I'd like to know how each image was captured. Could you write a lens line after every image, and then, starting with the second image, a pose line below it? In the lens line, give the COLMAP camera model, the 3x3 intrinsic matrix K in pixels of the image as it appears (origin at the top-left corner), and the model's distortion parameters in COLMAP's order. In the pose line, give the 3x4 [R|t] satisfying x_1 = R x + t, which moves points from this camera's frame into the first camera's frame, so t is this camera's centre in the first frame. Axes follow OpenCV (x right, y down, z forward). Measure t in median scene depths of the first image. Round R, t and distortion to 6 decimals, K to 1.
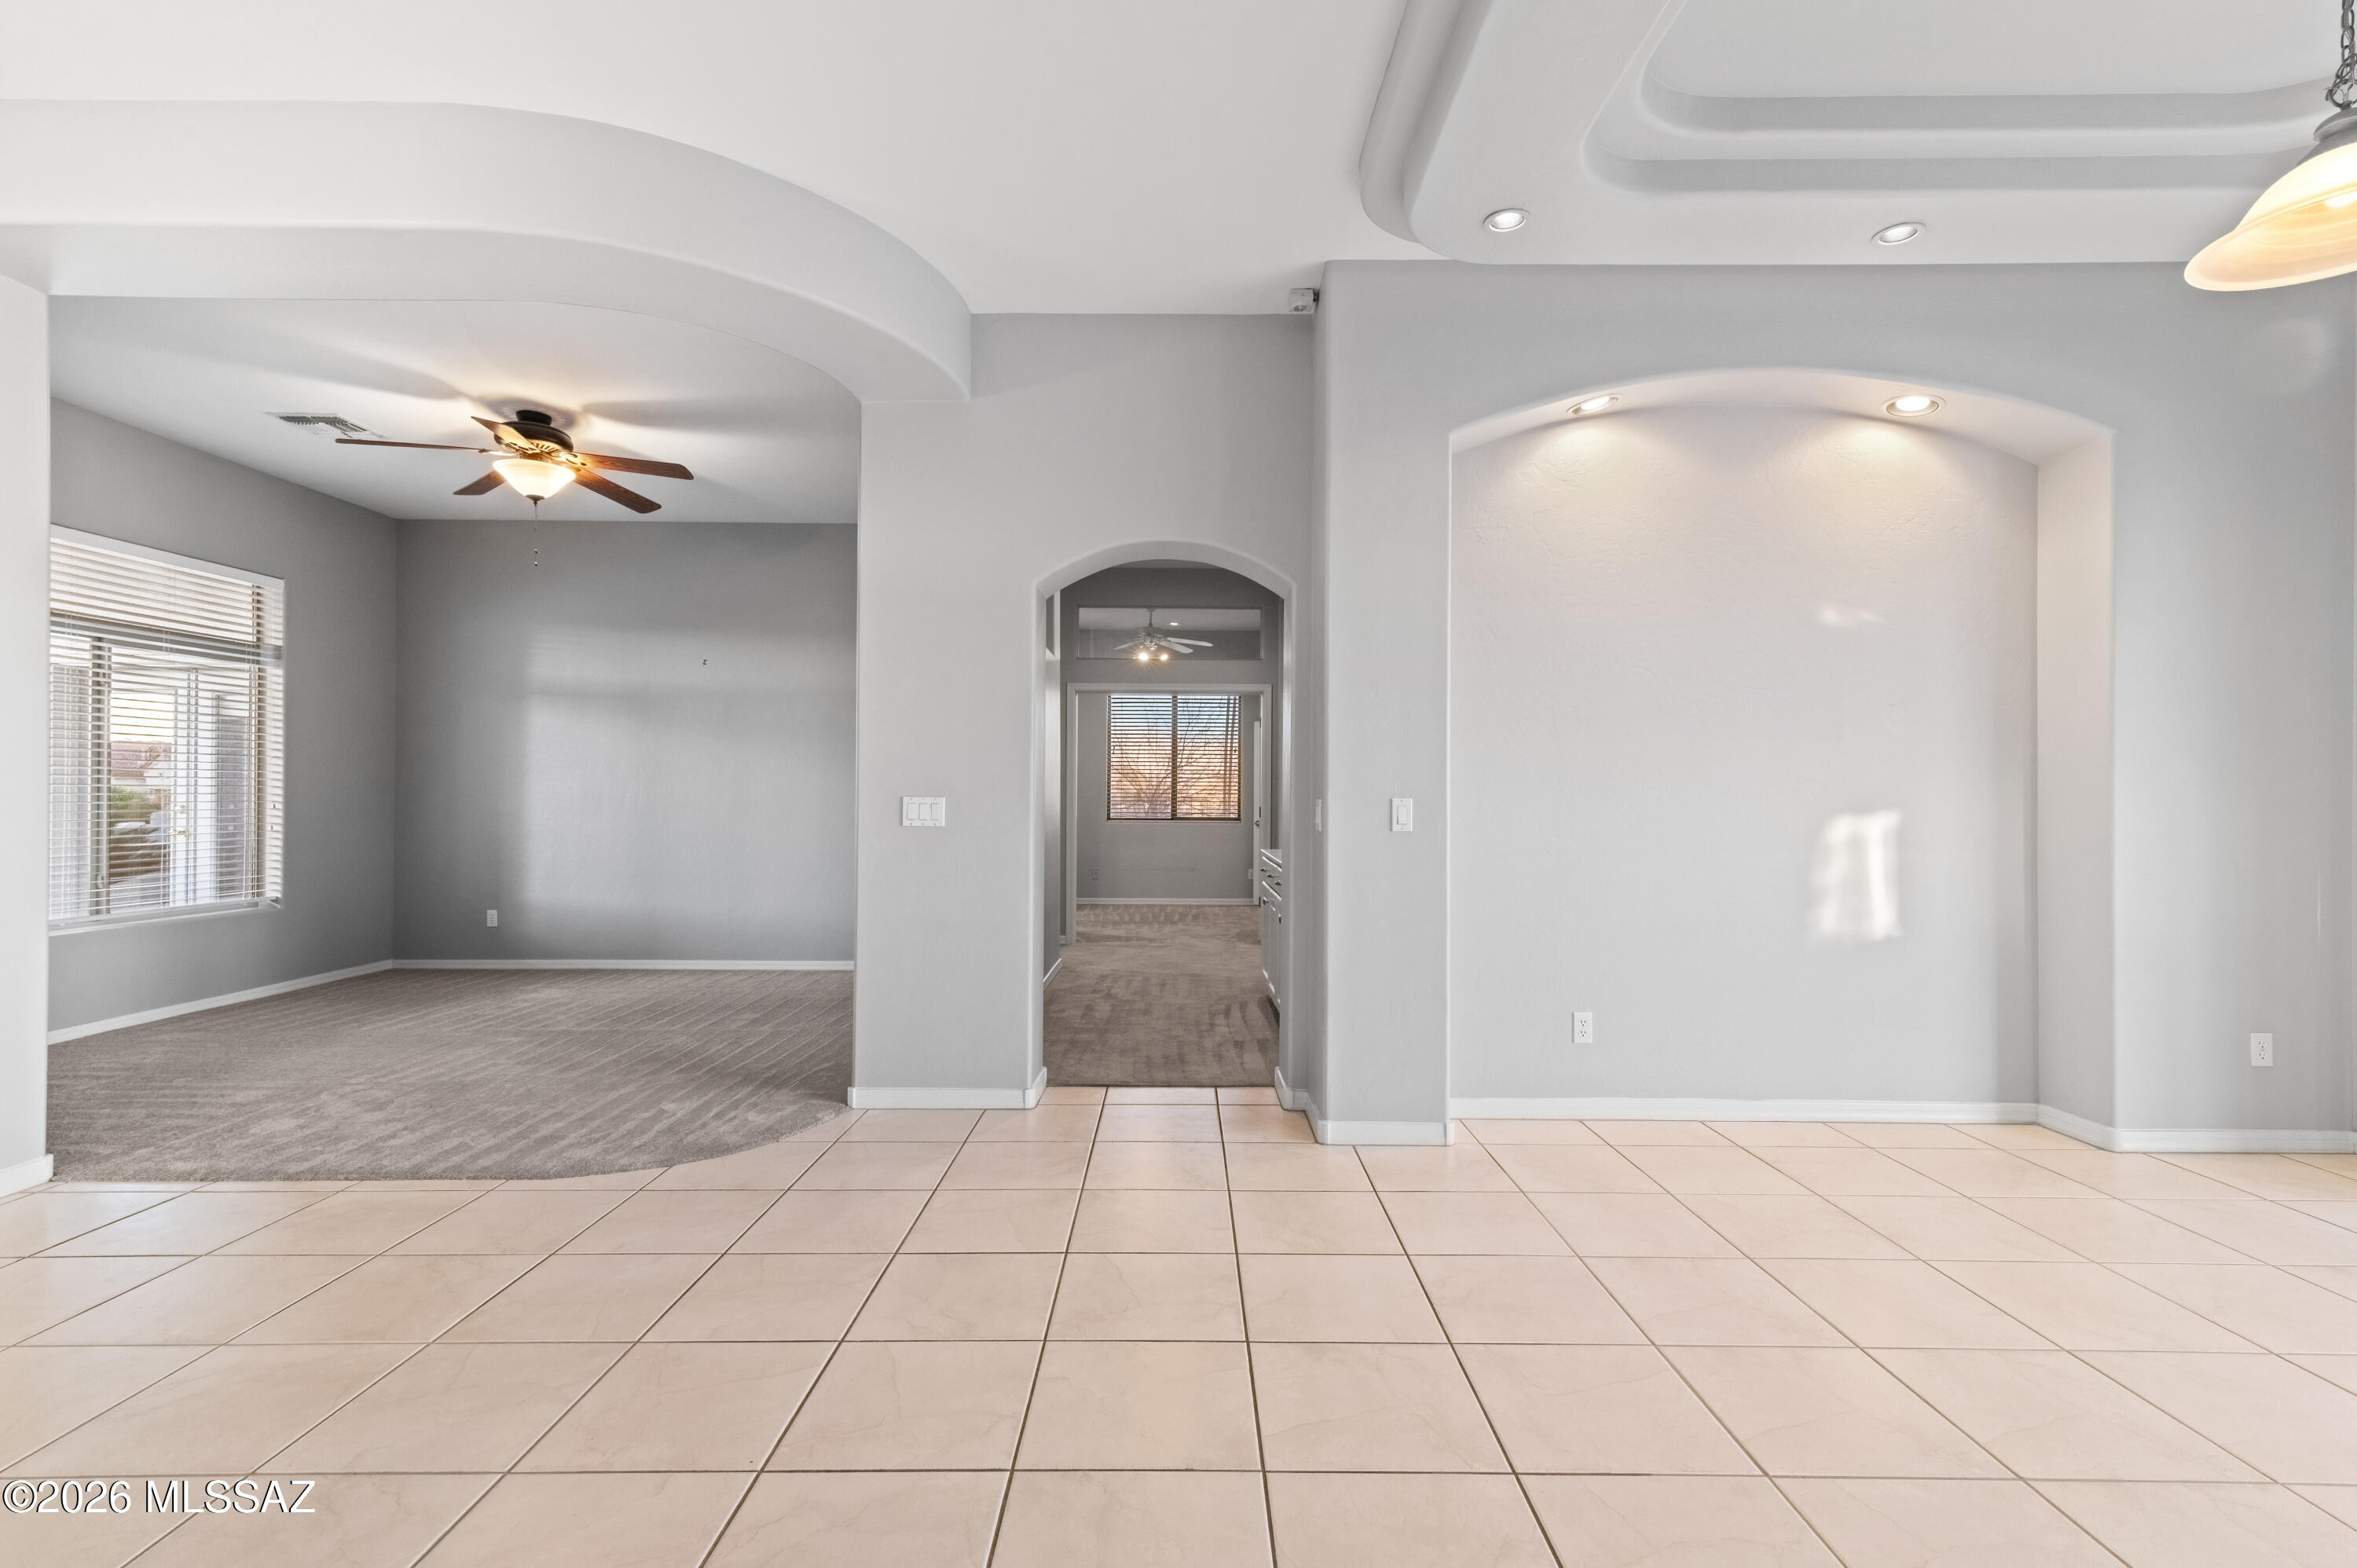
lens RADIAL K [[1064.5, 0, 1181.0], [0, 1064.5, 775.1], [0, 0, 1]] dist [0.001047, 0.000286]
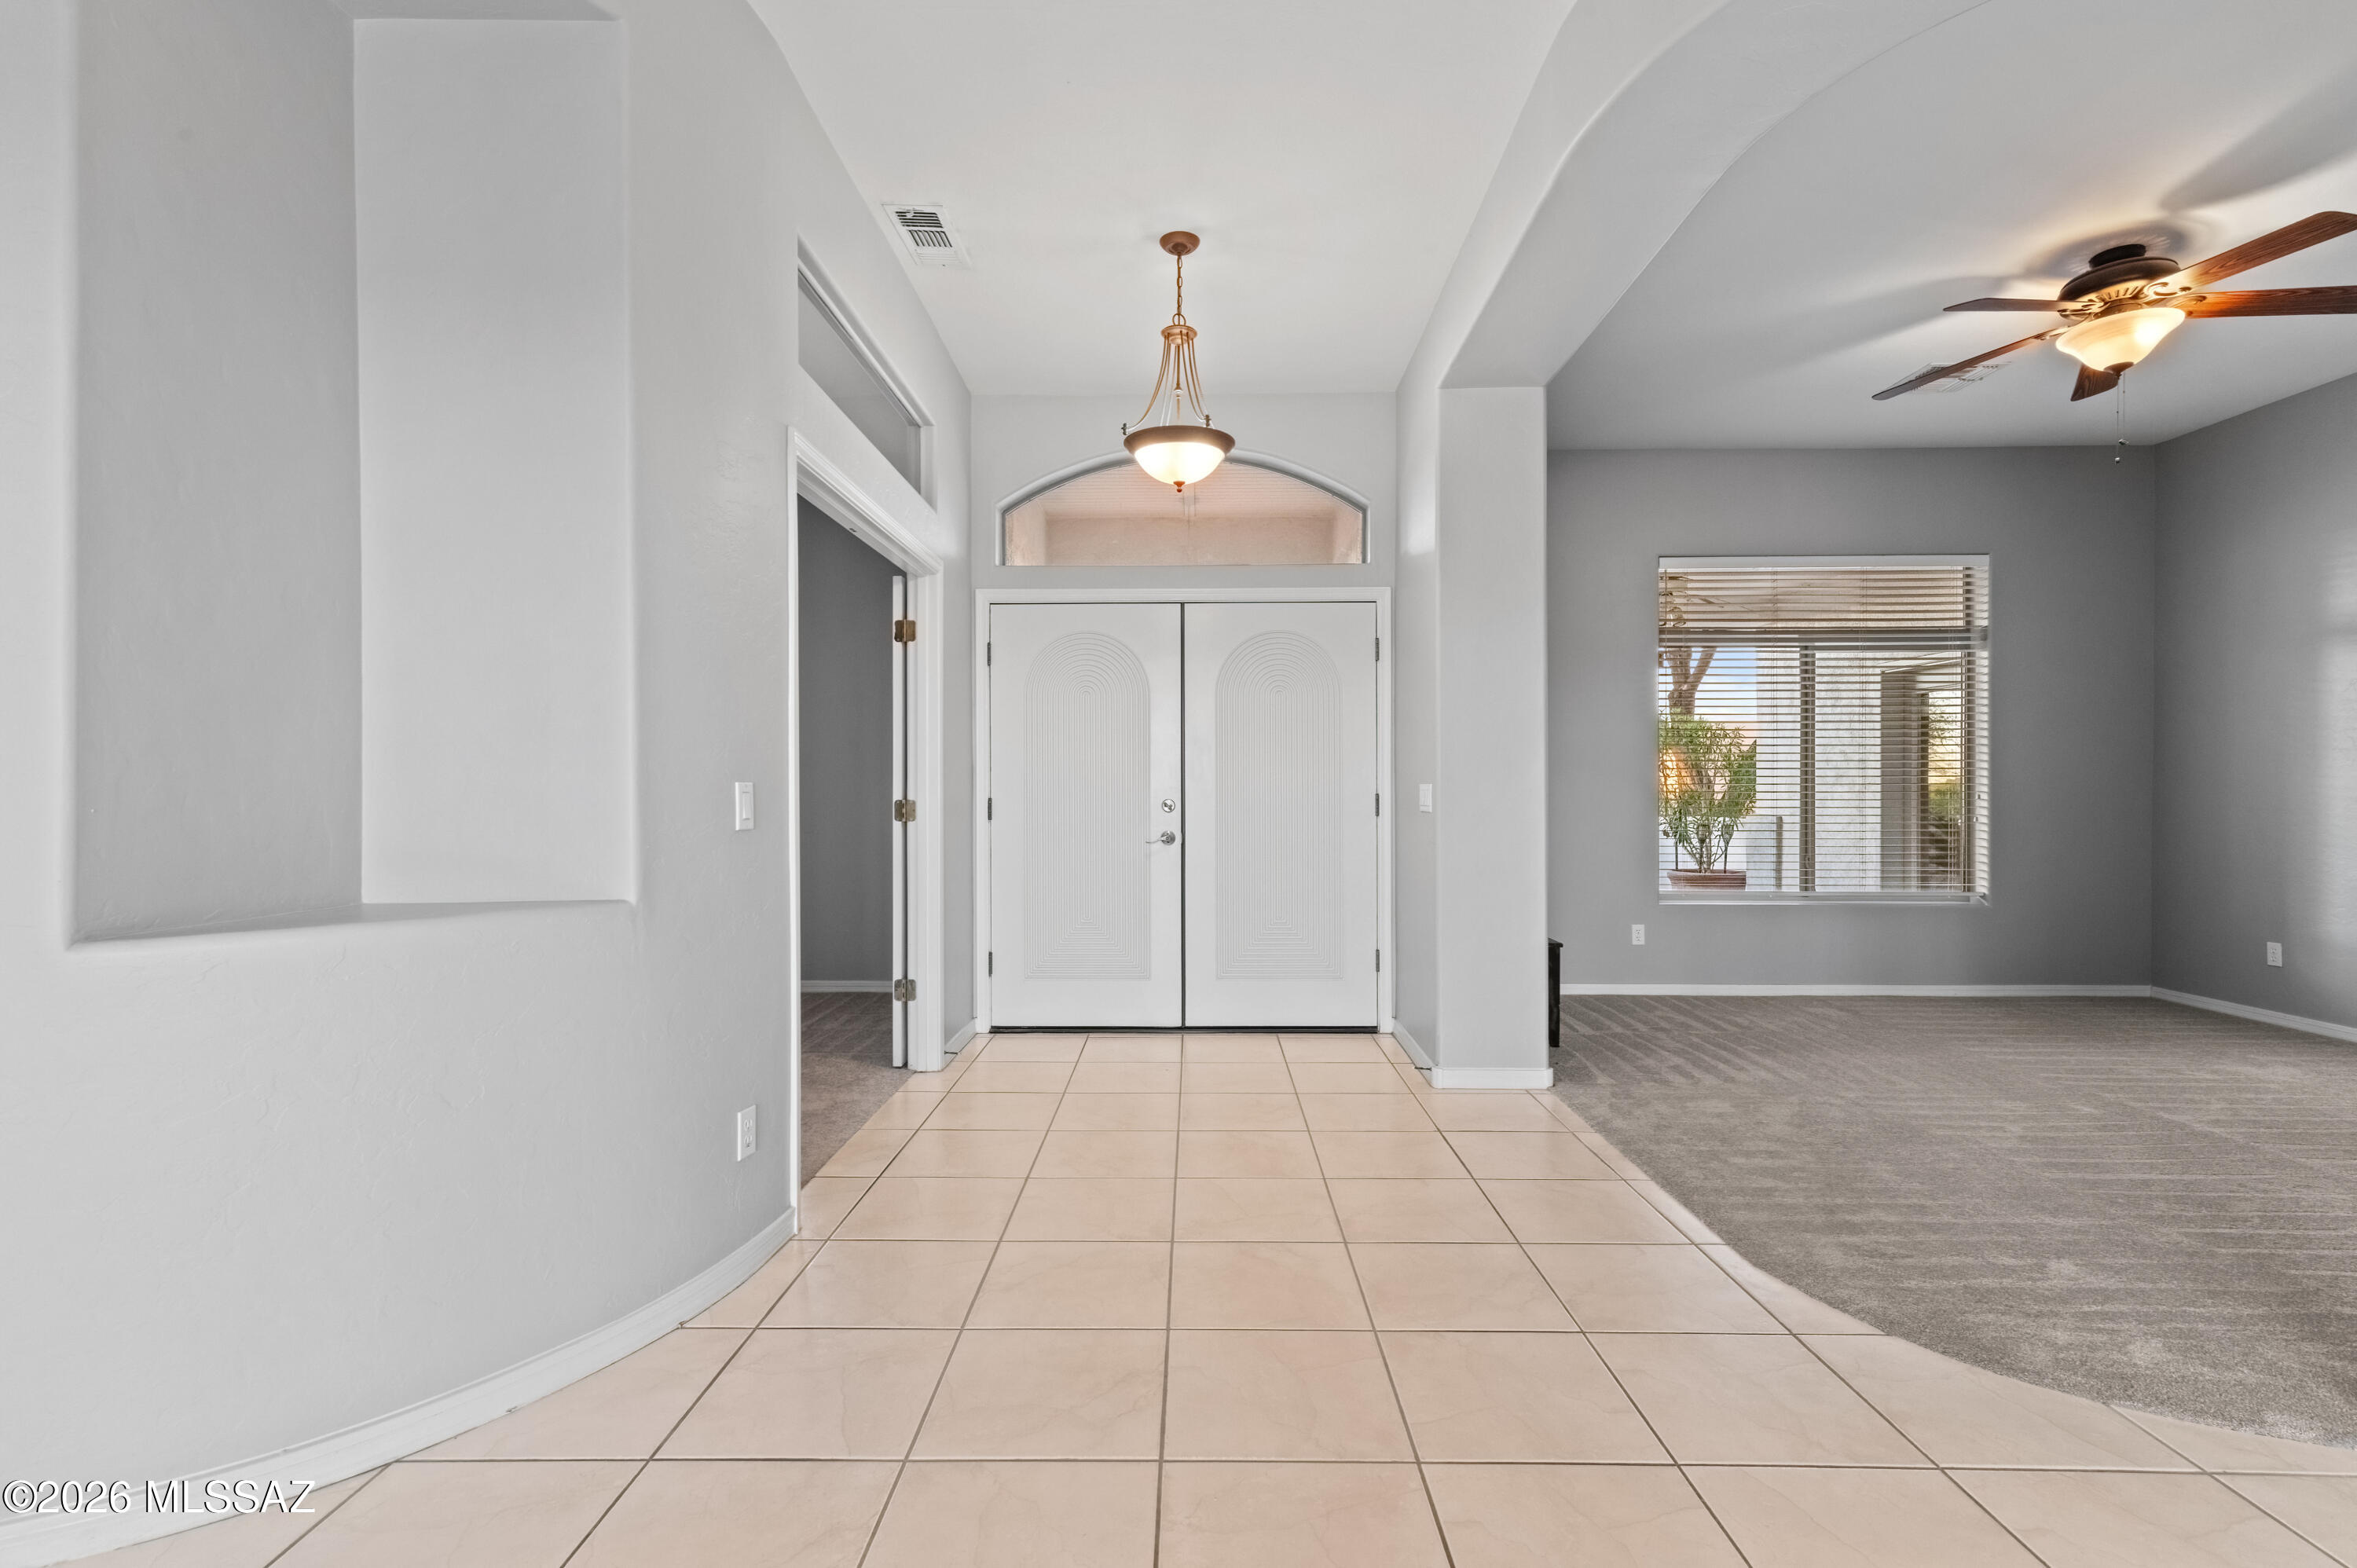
lens RADIAL K [[1059.5, 0, 1187.0], [0, 1059.5, 805.6], [0, 0, 1]] dist [0.017686, -0.000001]
pose [[-0.007547, 0.014665, -0.999864, 0.127534], [0.020323, 0.999688, 0.014509, 0.010435], [0.999765, -0.020210, -0.007843, 0.373864]]
